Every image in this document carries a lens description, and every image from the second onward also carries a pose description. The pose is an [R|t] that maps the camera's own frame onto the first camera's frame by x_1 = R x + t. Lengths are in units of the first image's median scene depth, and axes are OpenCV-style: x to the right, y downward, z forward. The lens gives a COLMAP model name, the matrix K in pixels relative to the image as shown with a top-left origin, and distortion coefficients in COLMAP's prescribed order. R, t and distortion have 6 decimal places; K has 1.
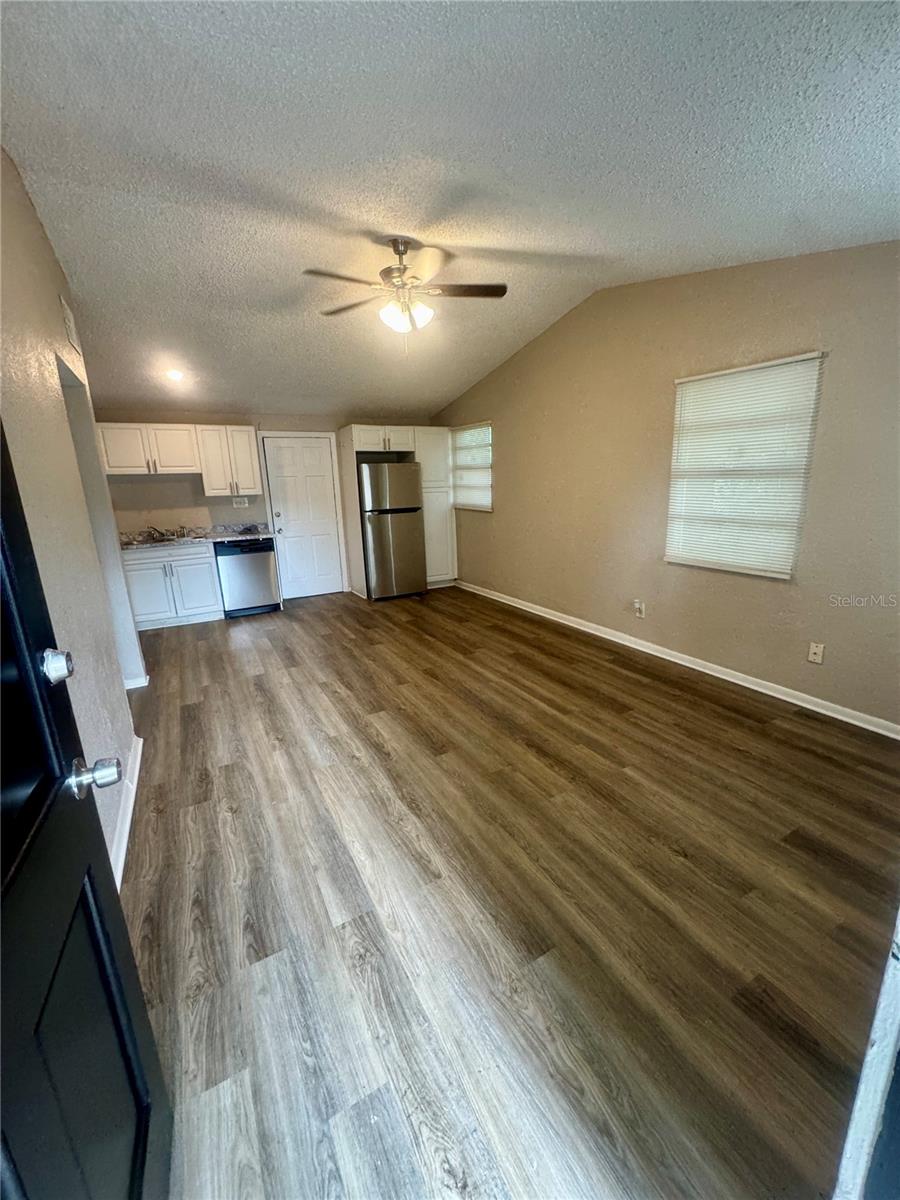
lens RADIAL K [[479.9, 0, 450.0], [0, 479.9, 600.0], [0, 0, 1]] dist [-0.002062, -0.000289]
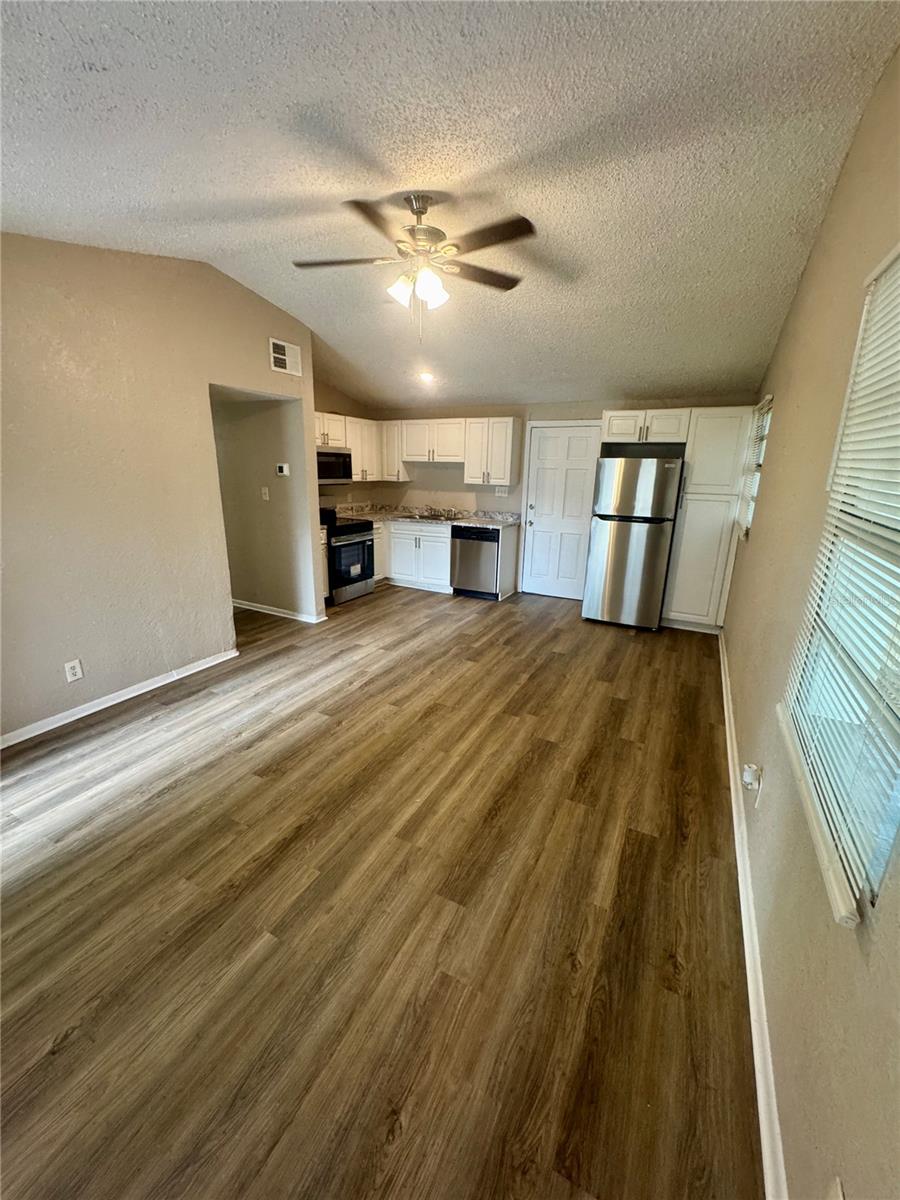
lens RADIAL K [[479.9, 0, 450.0], [0, 479.9, 600.0], [0, 0, 1]] dist [-0.002062, -0.000289]
pose [[0.557794, 0.264174, -0.786815, 0.603477], [-0.235146, 0.959451, 0.155435, -0.178193], [0.795972, 0.098315, 0.597296, 0.493623]]
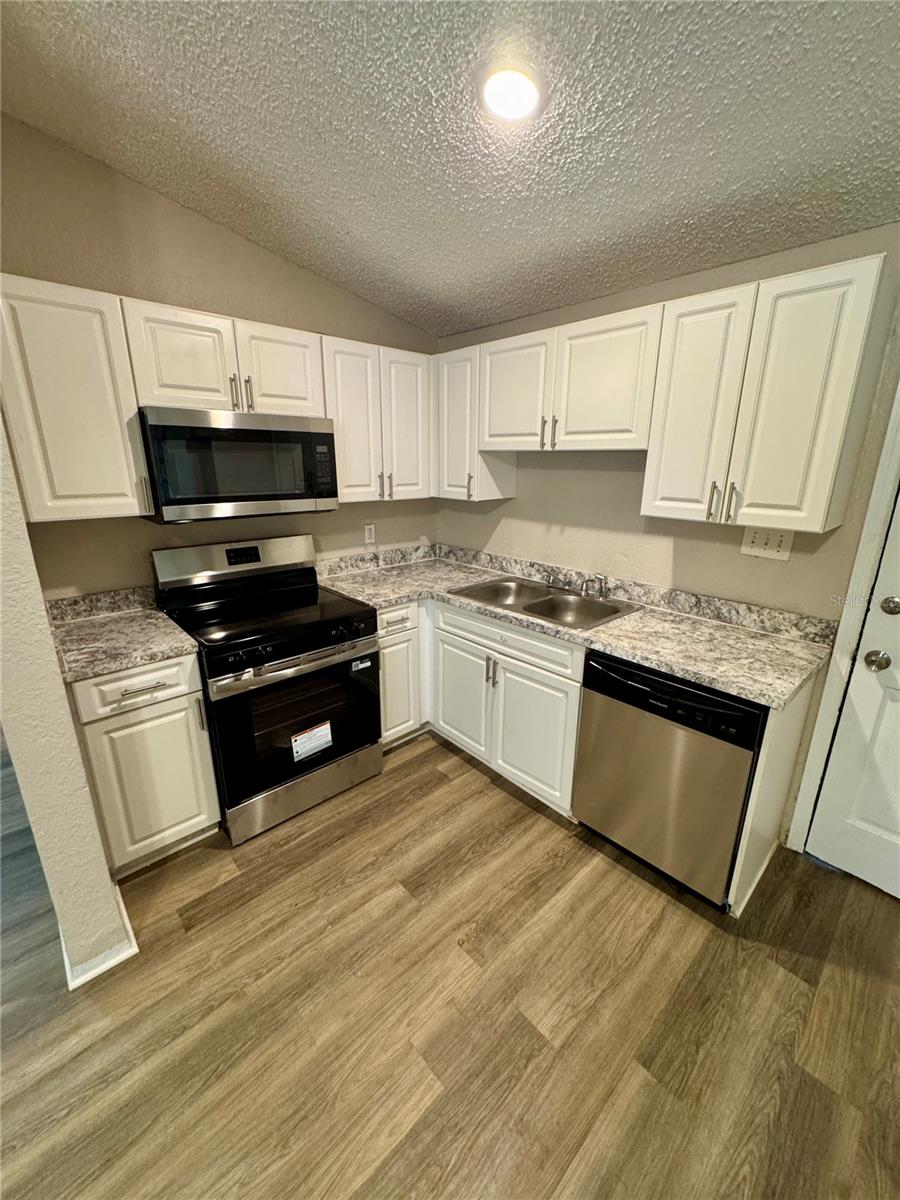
lens RADIAL K [[479.9, 0, 450.0], [0, 479.9, 600.0], [0, 0, 1]] dist [-0.002062, -0.000289]
pose [[0.242850, 0.306670, -0.920314, -0.282633], [-0.245997, 0.937172, 0.247374, -0.306719], [0.938355, 0.166320, 0.303032, 1.117824]]
